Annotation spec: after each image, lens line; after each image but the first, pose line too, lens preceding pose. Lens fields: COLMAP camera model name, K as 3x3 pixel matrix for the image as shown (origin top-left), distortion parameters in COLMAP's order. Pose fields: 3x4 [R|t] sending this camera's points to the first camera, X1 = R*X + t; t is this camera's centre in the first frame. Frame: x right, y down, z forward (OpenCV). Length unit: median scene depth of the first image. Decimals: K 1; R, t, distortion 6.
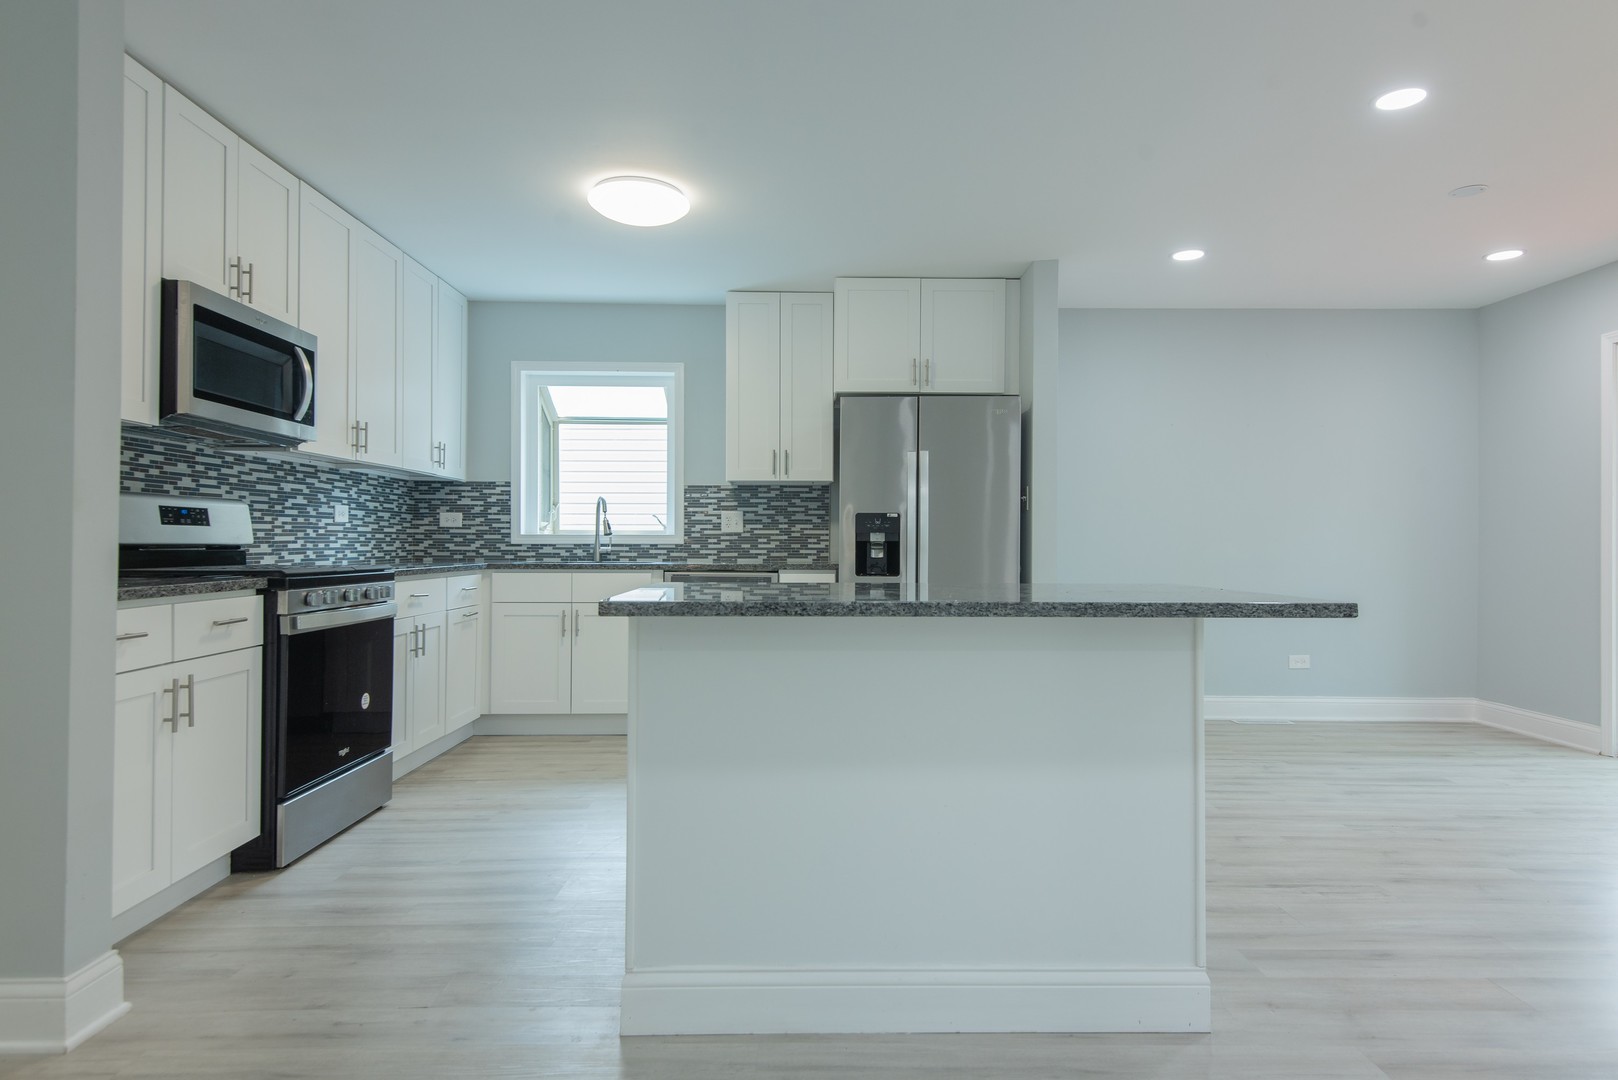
lens RADIAL K [[916.6, 0, 817.0], [0, 916.6, 528.0], [0, 0, 1]] dist [0.032199, -0.004301]
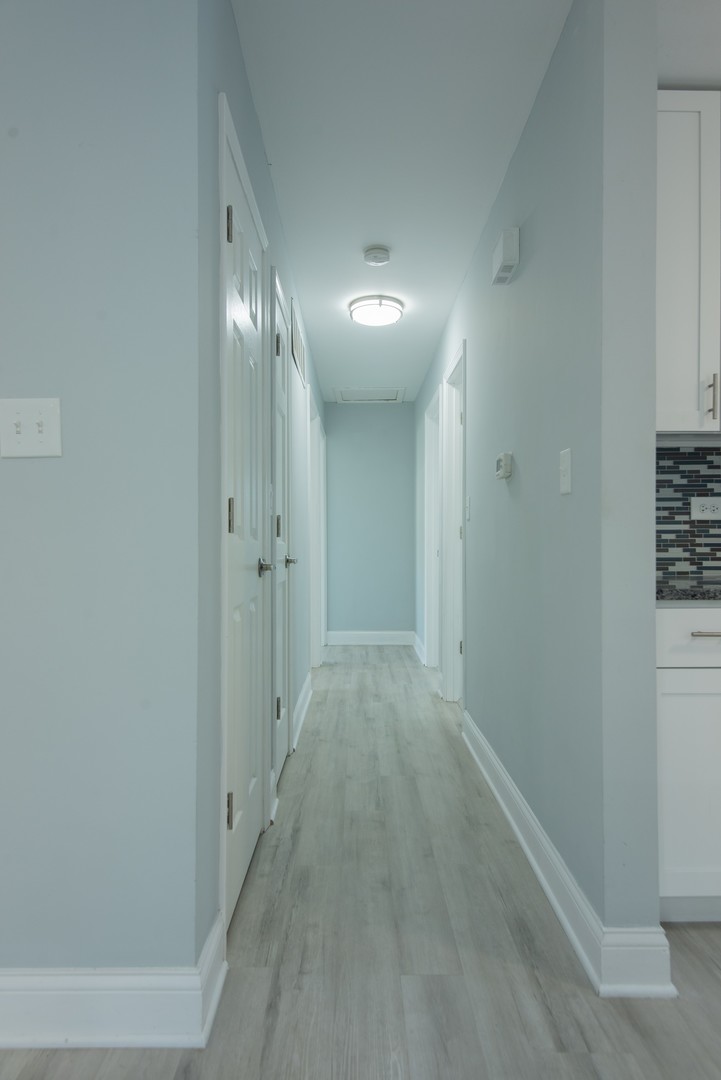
lens RADIAL K [[650.6, 0, 386.2], [0, 650.6, 524.9], [0, 0, 1]] dist [0.003046, 0.001138]
pose [[0.013382, -0.033819, -0.999338, 0.001513], [0.017923, 0.999275, -0.033576, 0.006374], [0.999750, -0.017462, 0.013979, 0.399869]]
